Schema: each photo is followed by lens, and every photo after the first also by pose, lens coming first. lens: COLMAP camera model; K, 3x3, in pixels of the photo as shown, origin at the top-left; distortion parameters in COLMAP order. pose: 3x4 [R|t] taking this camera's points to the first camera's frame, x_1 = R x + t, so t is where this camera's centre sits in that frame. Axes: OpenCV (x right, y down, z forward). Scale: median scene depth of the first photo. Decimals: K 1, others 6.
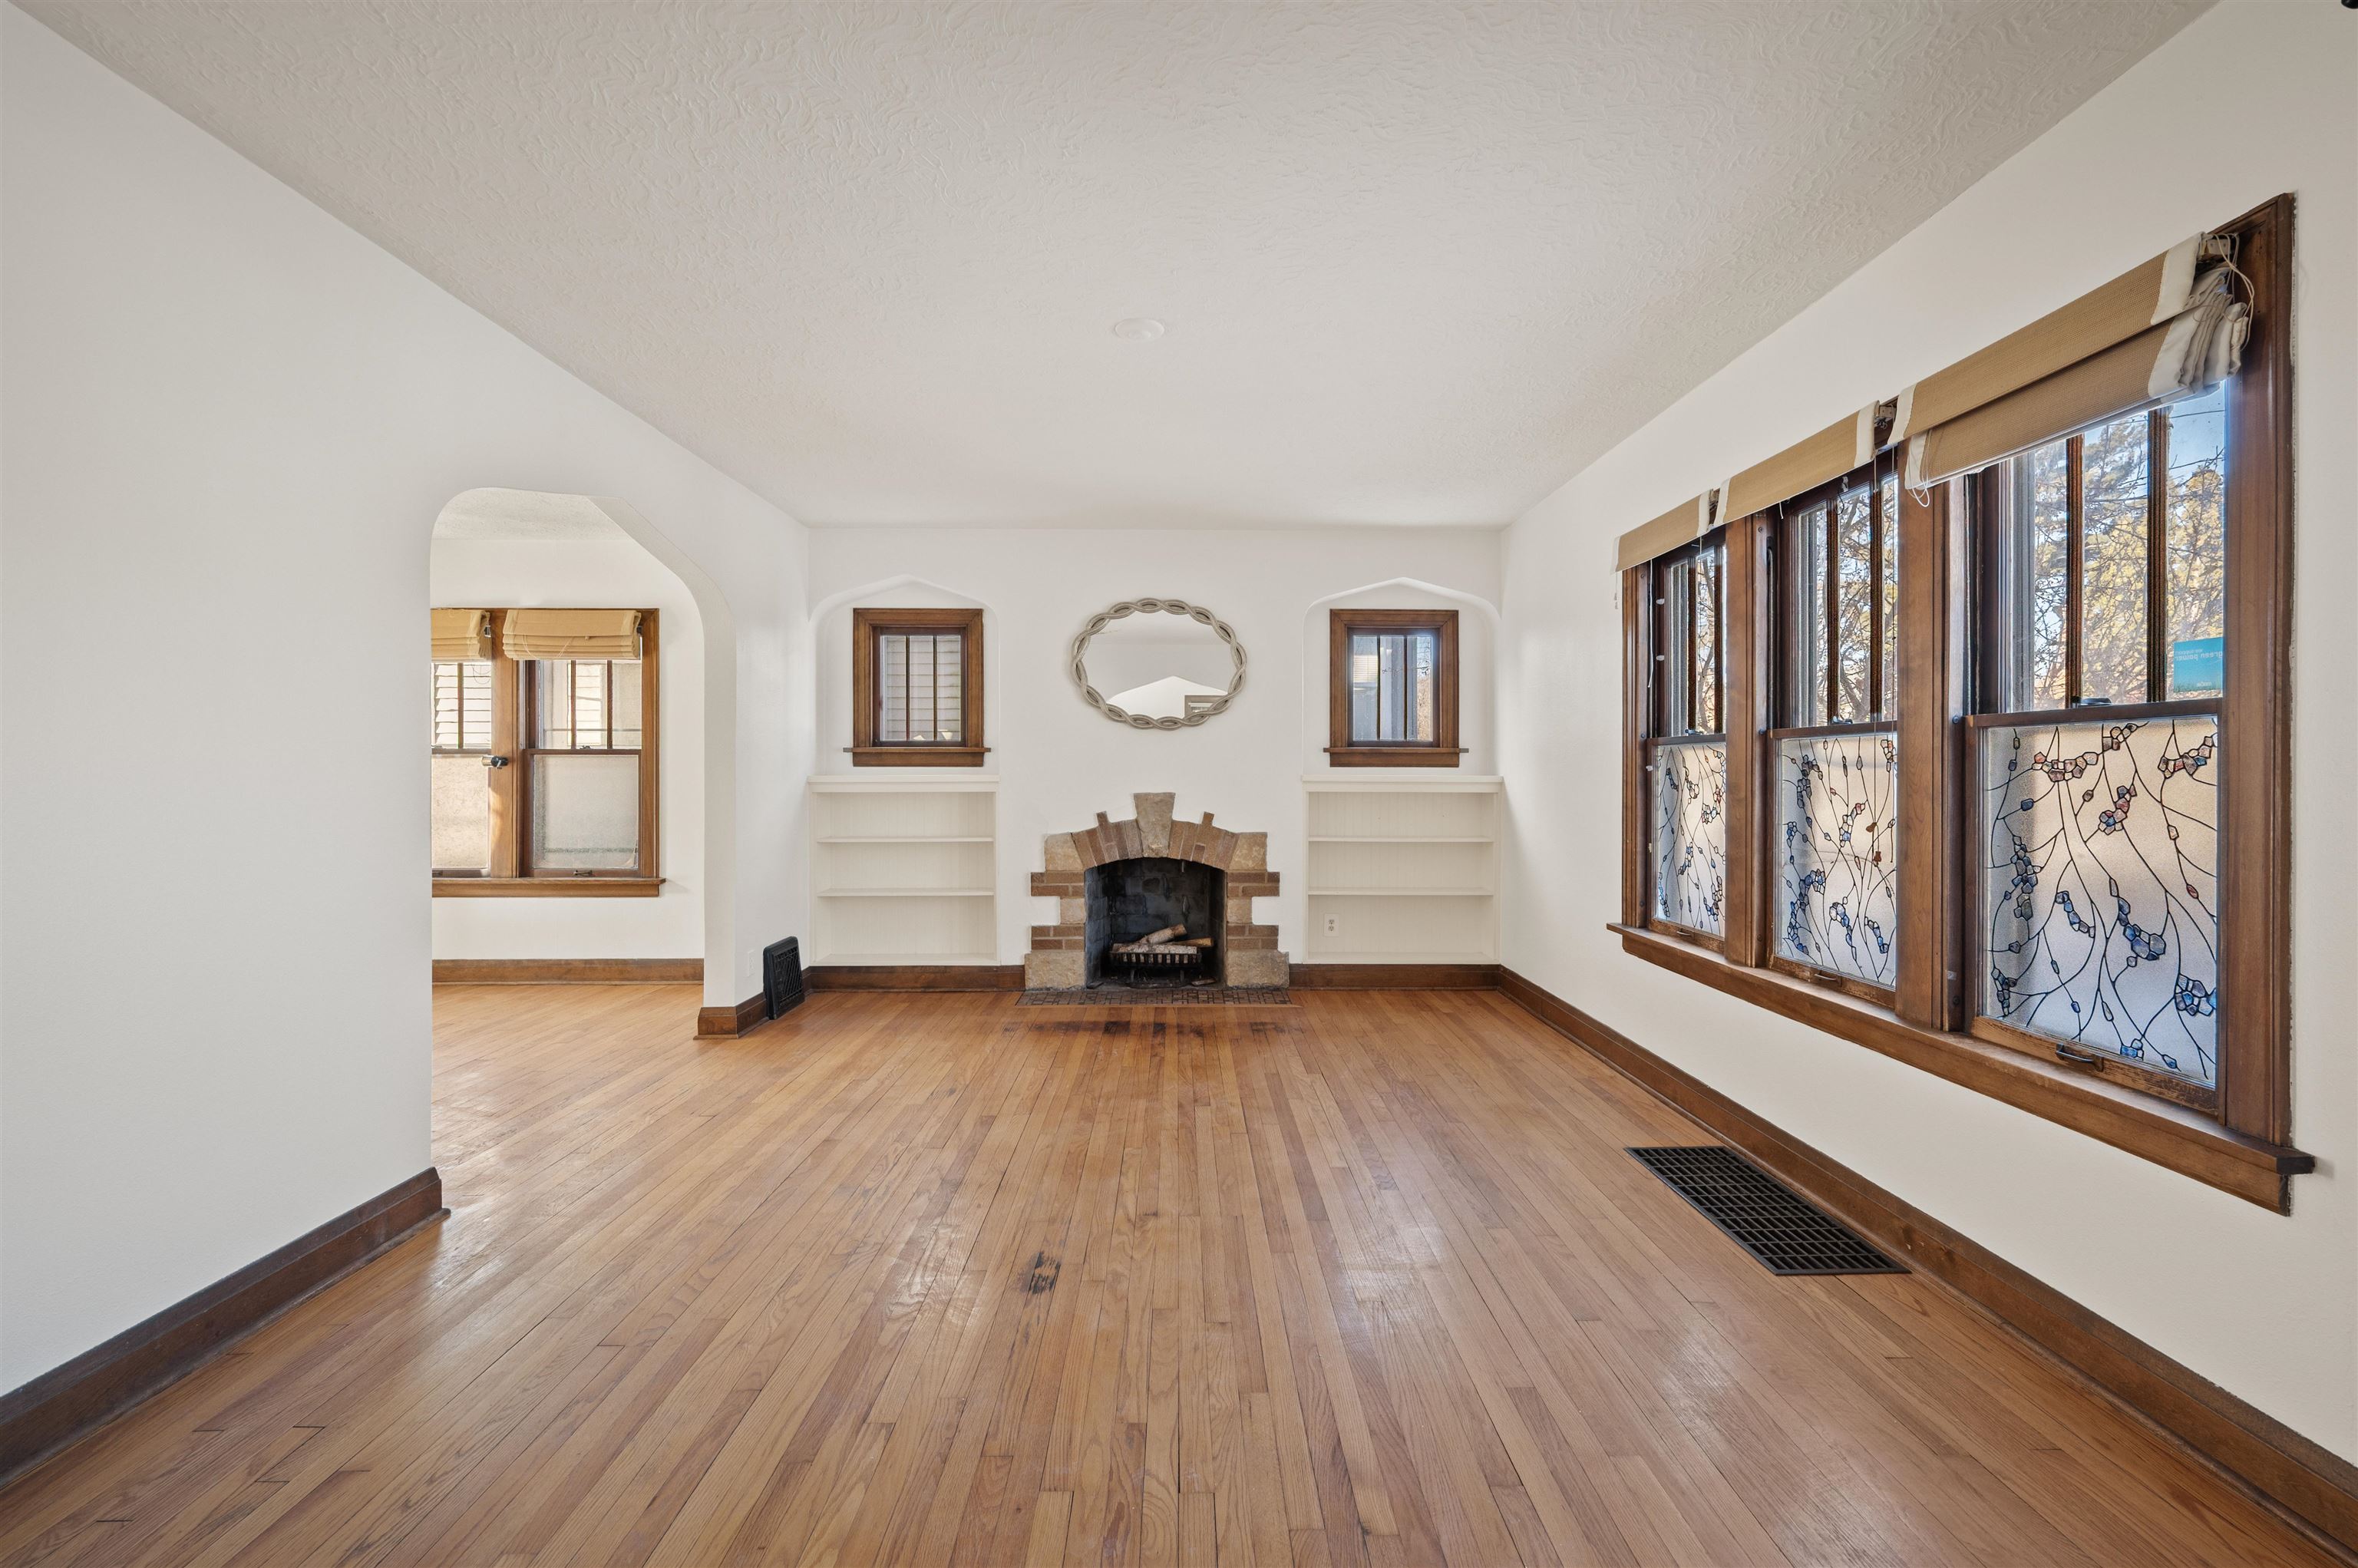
lens RADIAL K [[967.4, 0, 1183.4], [0, 967.4, 776.7], [0, 0, 1]] dist [0.000235, 0.000010]
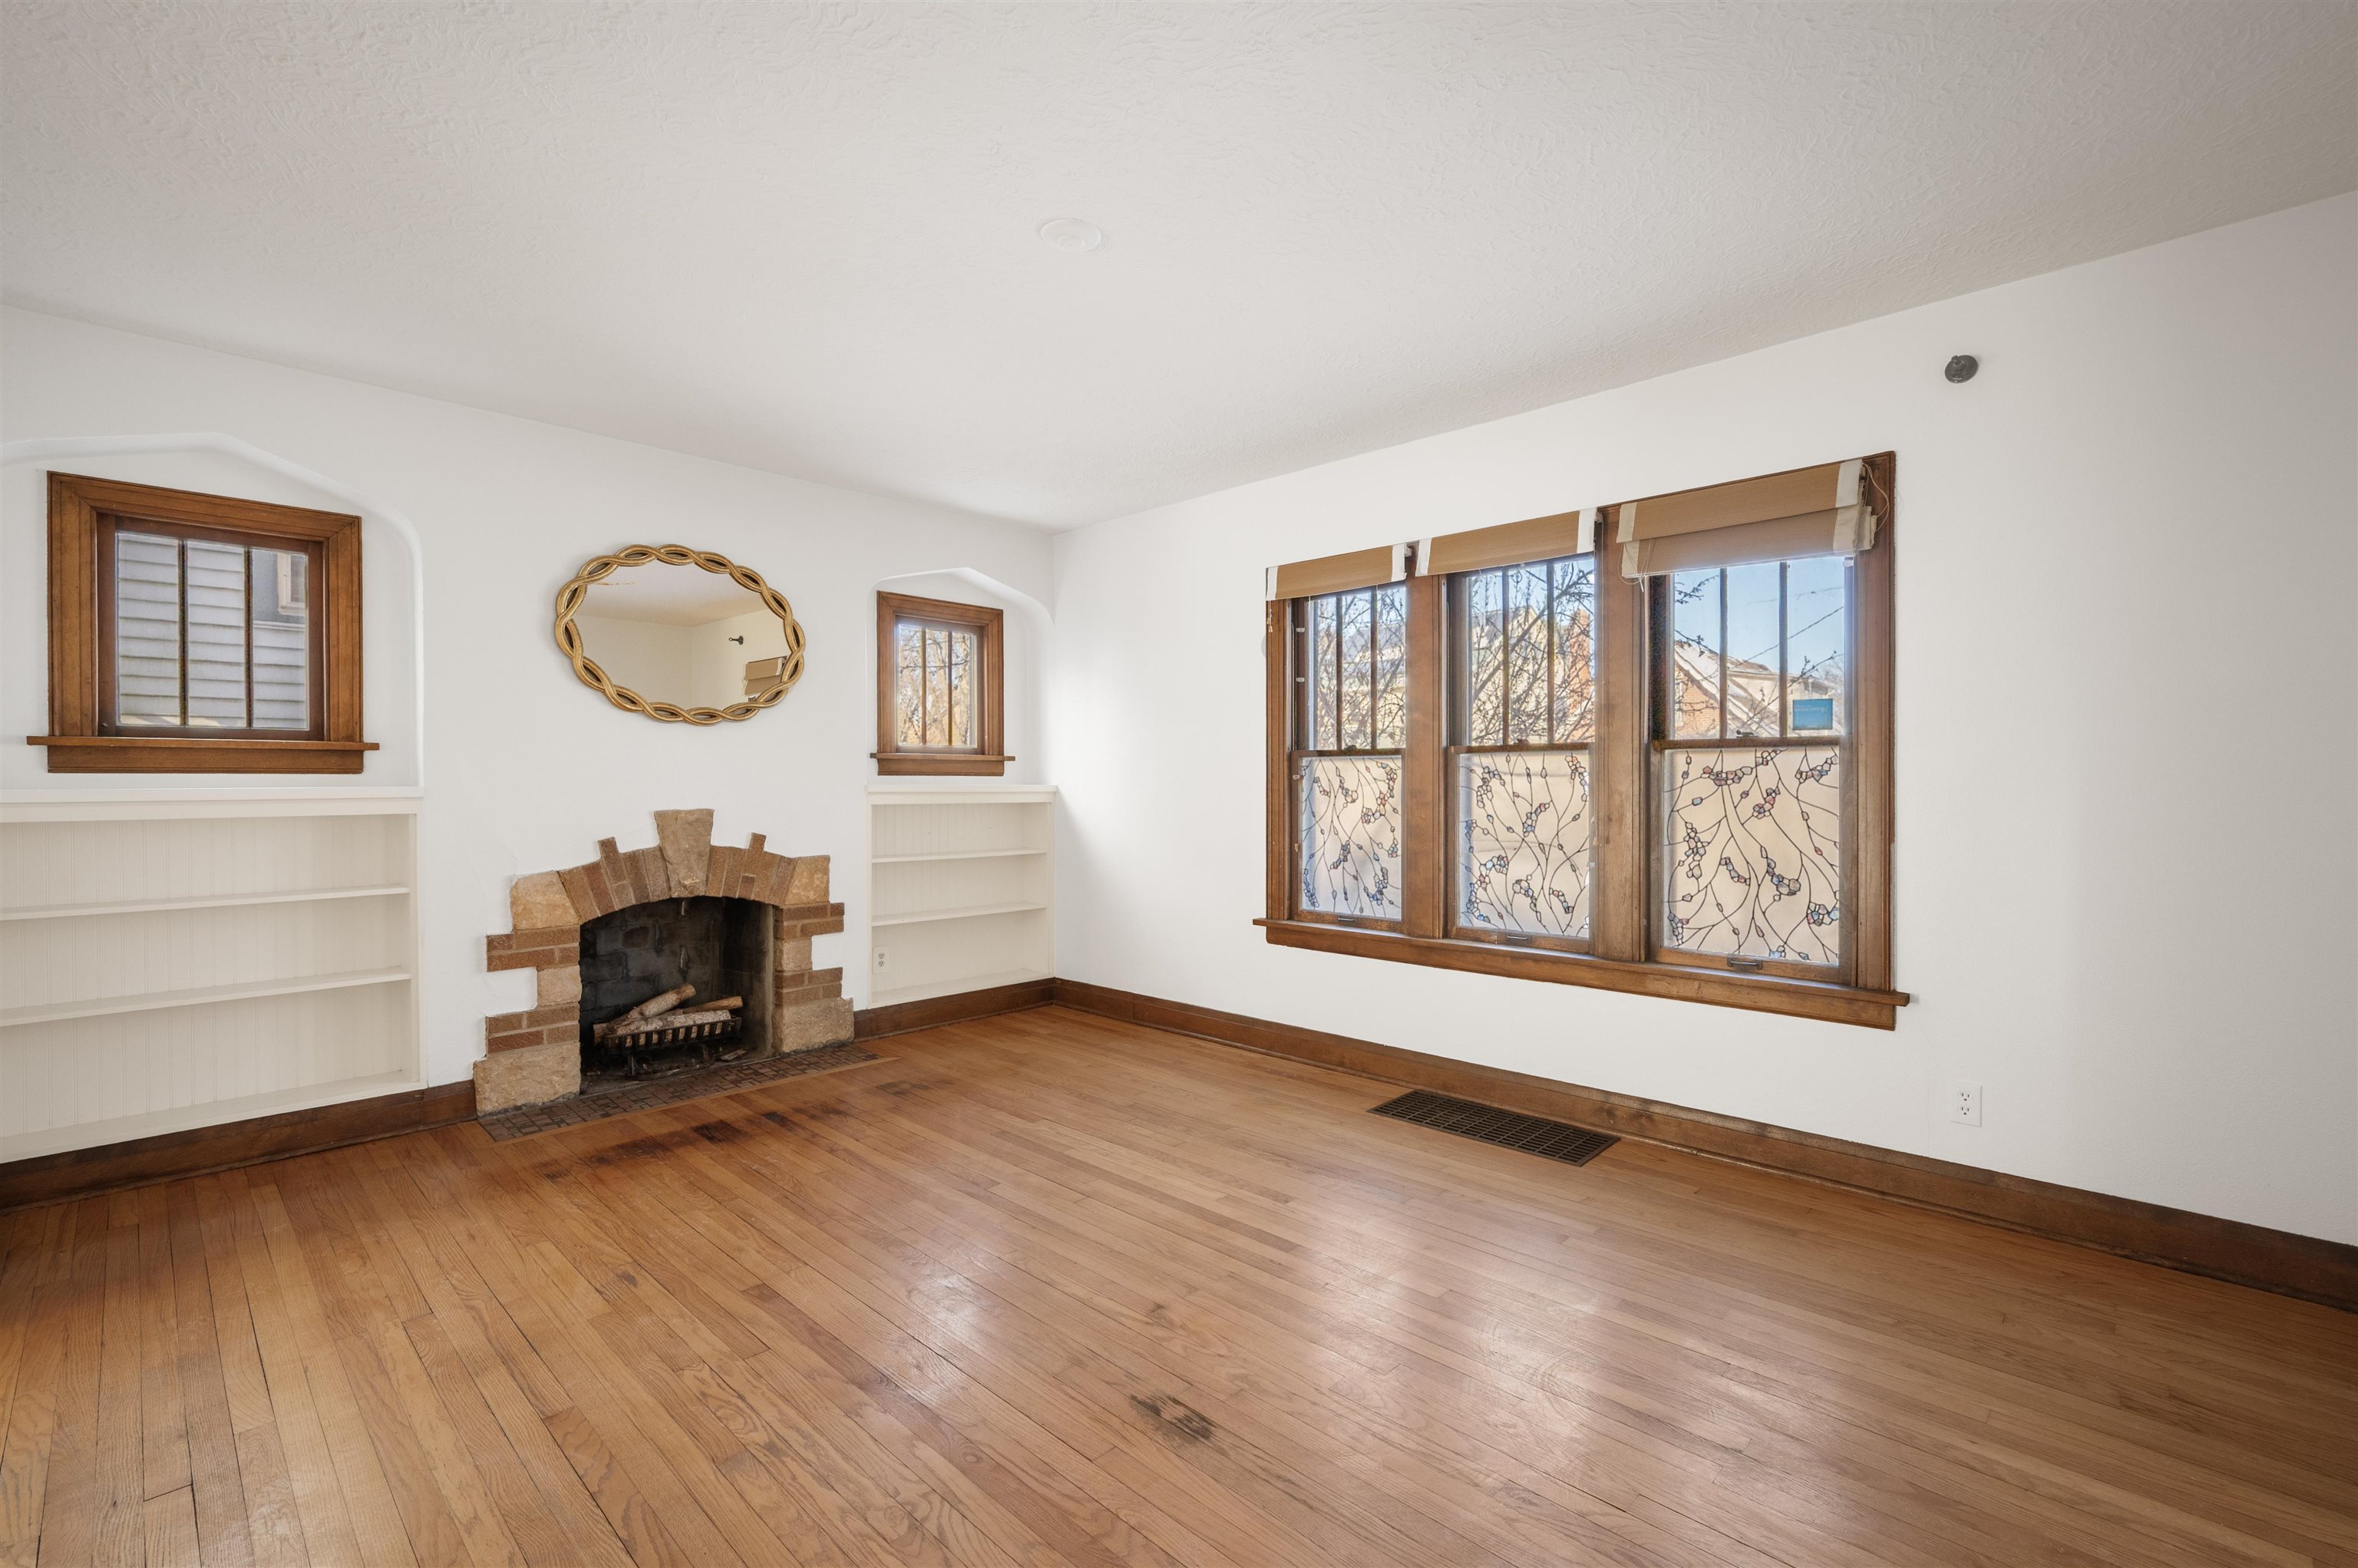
lens RADIAL K [[1023.3, 0, 1194.7], [0, 1023.3, 786.5], [0, 0, 1]] dist [0.000514, -0.000071]
pose [[0.701557, -0.005035, 0.712596, -0.314834], [0.005465, 0.999984, 0.001686, -0.000361], [-0.712592, 0.002712, 0.701573, 0.174157]]
